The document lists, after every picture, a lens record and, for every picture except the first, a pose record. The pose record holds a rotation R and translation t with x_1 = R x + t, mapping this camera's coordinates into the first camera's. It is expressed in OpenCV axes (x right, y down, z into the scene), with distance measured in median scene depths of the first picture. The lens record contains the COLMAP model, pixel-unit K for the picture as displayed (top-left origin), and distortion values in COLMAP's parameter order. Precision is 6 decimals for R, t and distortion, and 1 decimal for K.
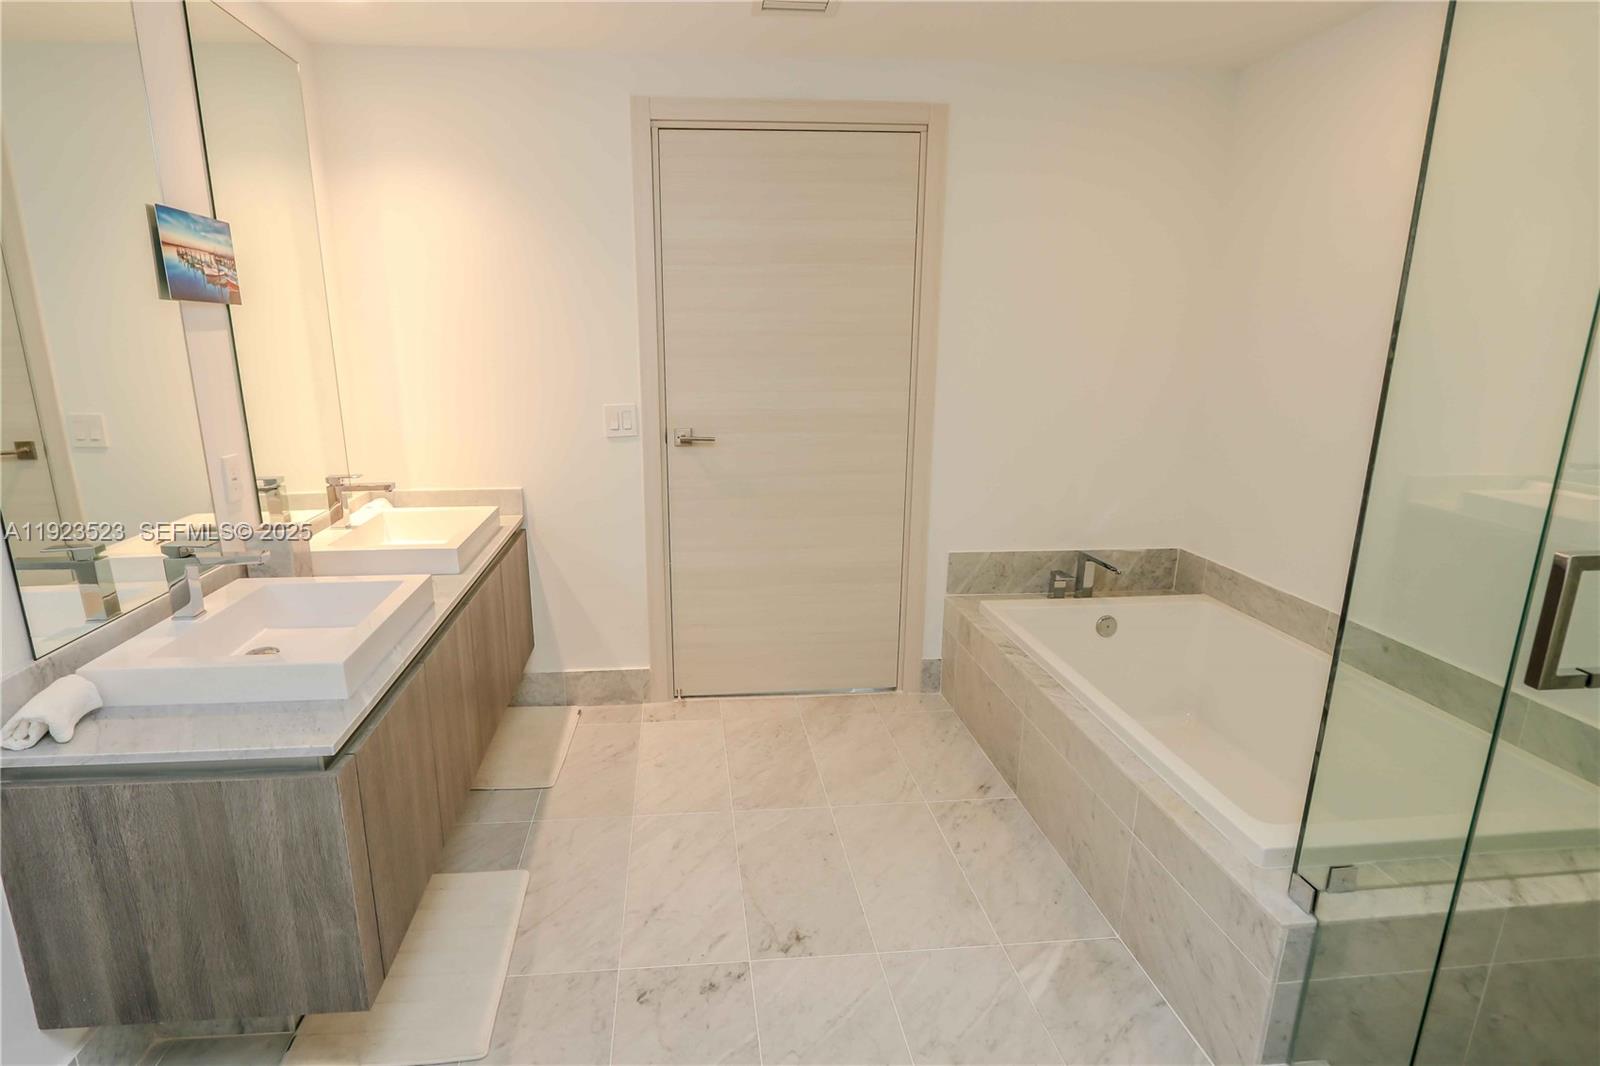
lens RADIAL K [[816.5, 0, 743.3], [0, 816.5, 537.8], [0, 0, 1]] dist [-0.005476, -0.000154]
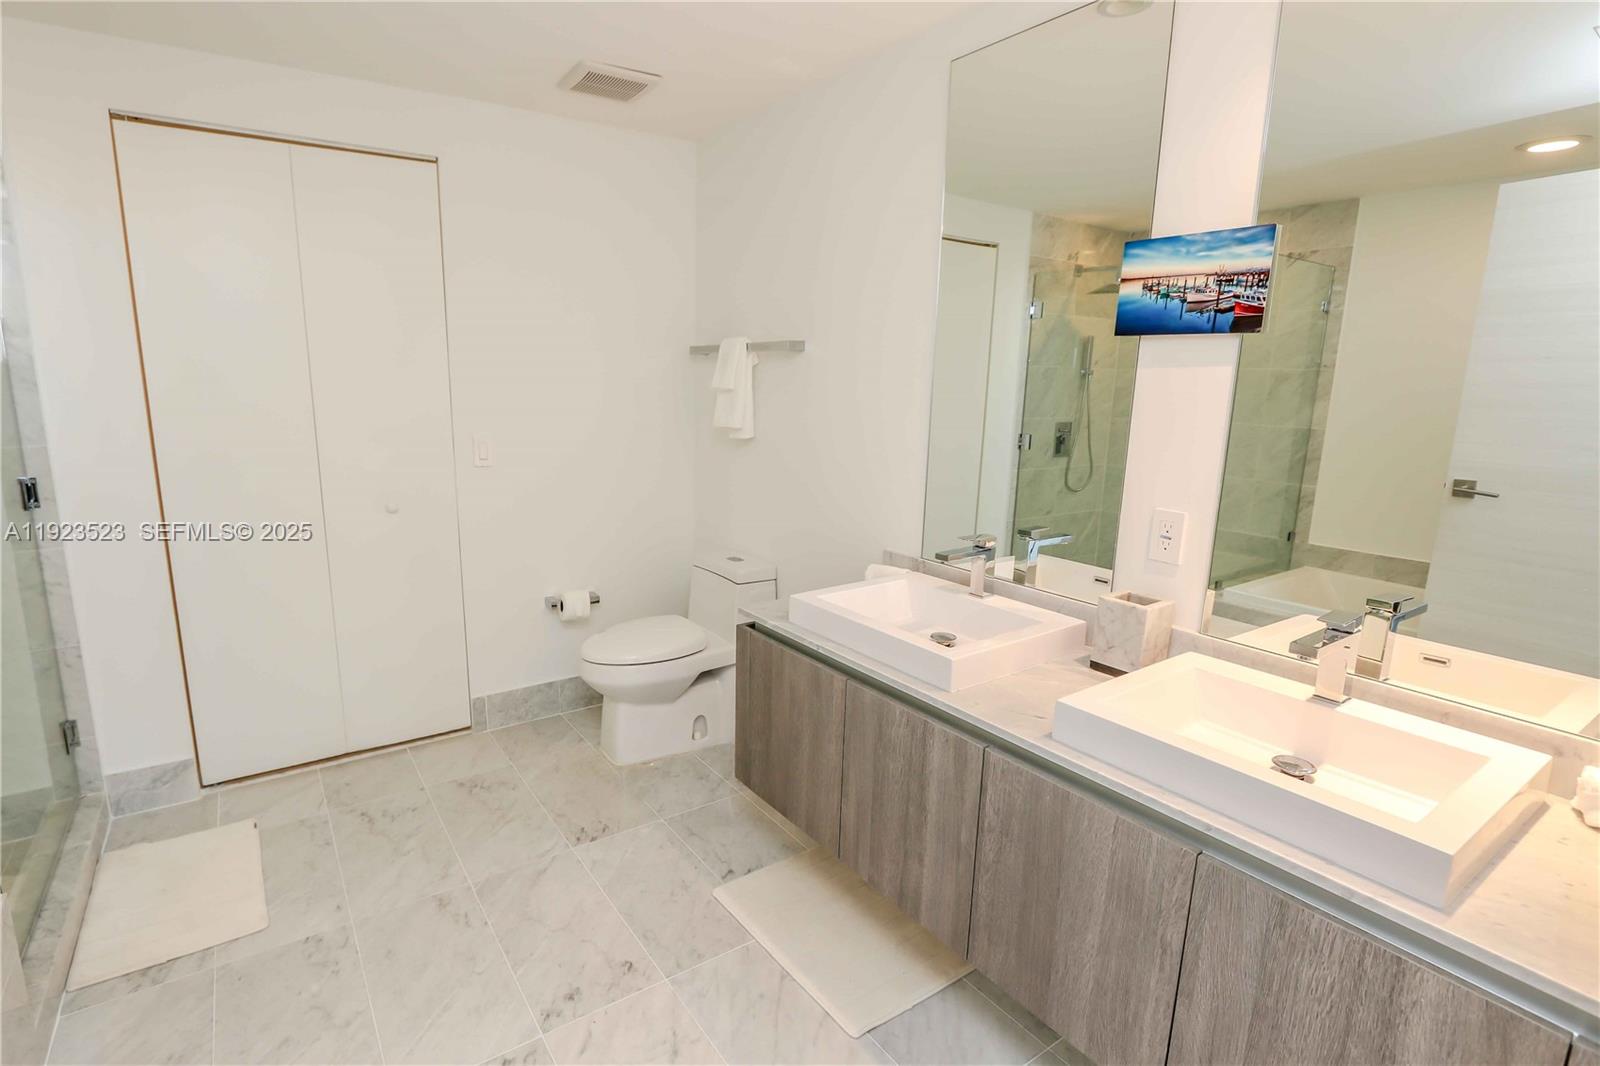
lens RADIAL K [[816.5, 0, 743.3], [0, 816.5, 537.8], [0, 0, 1]] dist [-0.005476, -0.000154]
pose [[-0.884560, 0.090451, -0.457572, 0.179082], [-0.117910, 0.905790, 0.406992, -0.401039], [0.451276, 0.413961, -0.790560, 1.604894]]
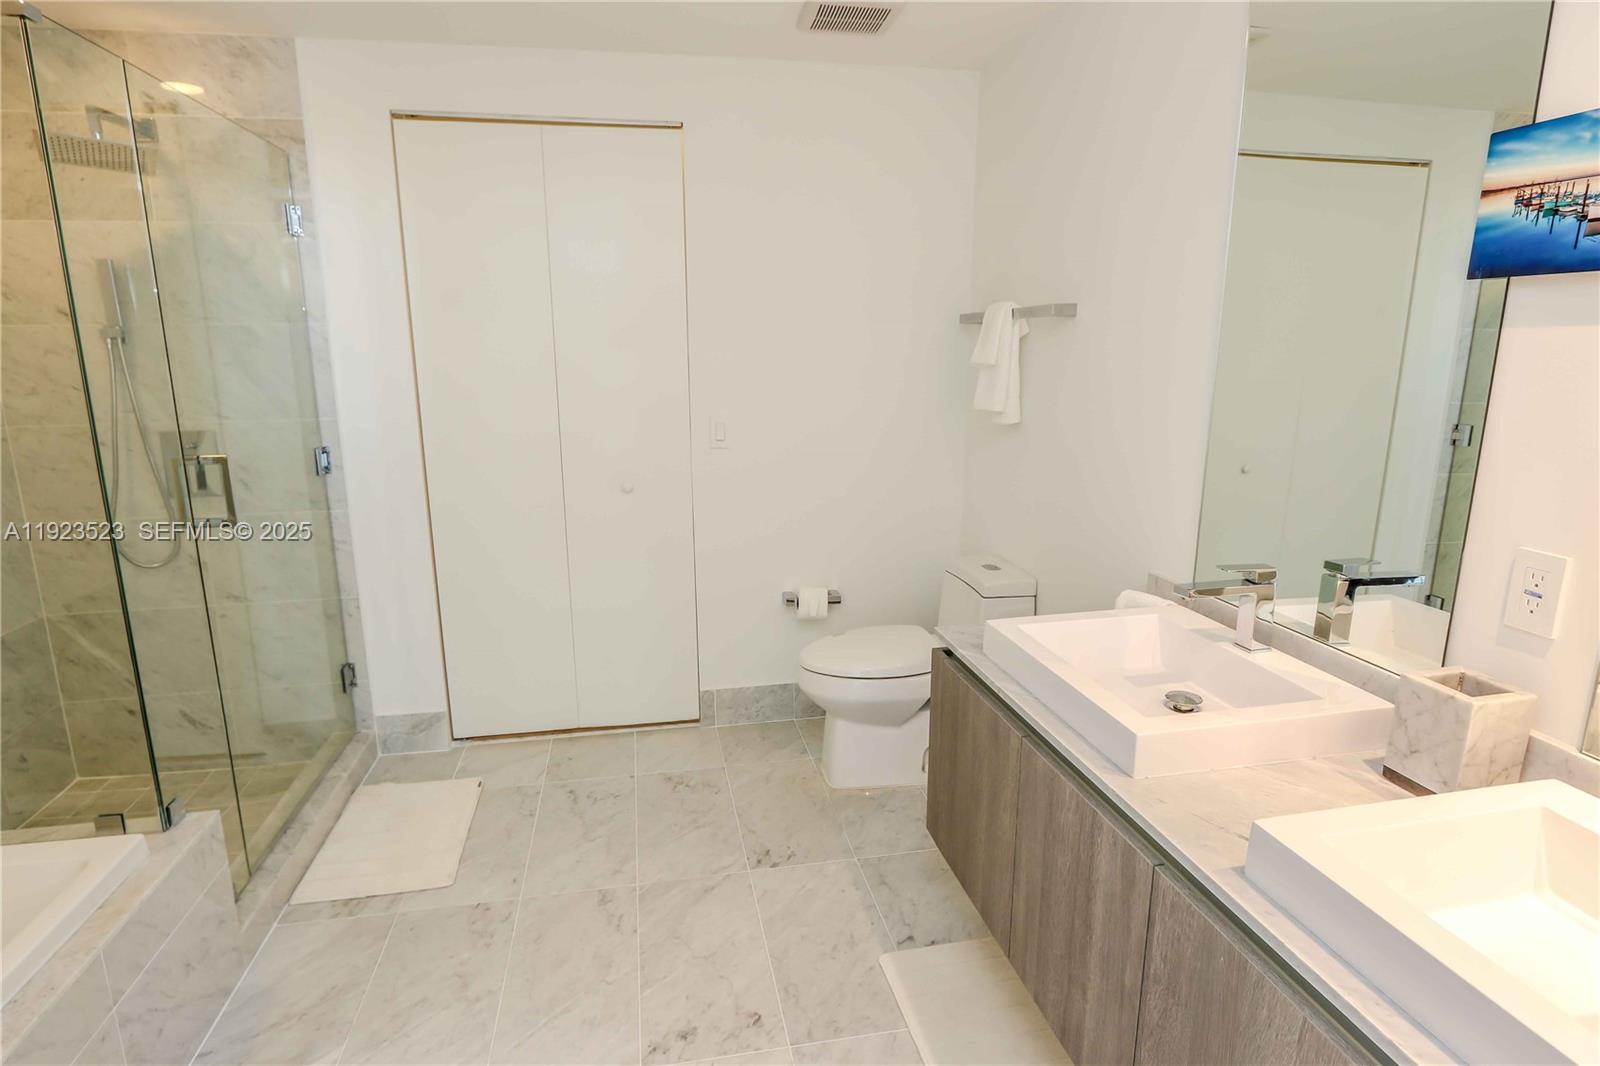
lens RADIAL K [[880.6, 0, 780.9], [0, 880.6, 538.5], [0, 0, 1]] dist [-0.009789, 0.000201]
pose [[-0.996236, 0.029306, -0.081584, -0.080010], [-0.010138, 0.895279, 0.445390, -0.393462], [0.086093, 0.444540, -0.891612, 1.588477]]
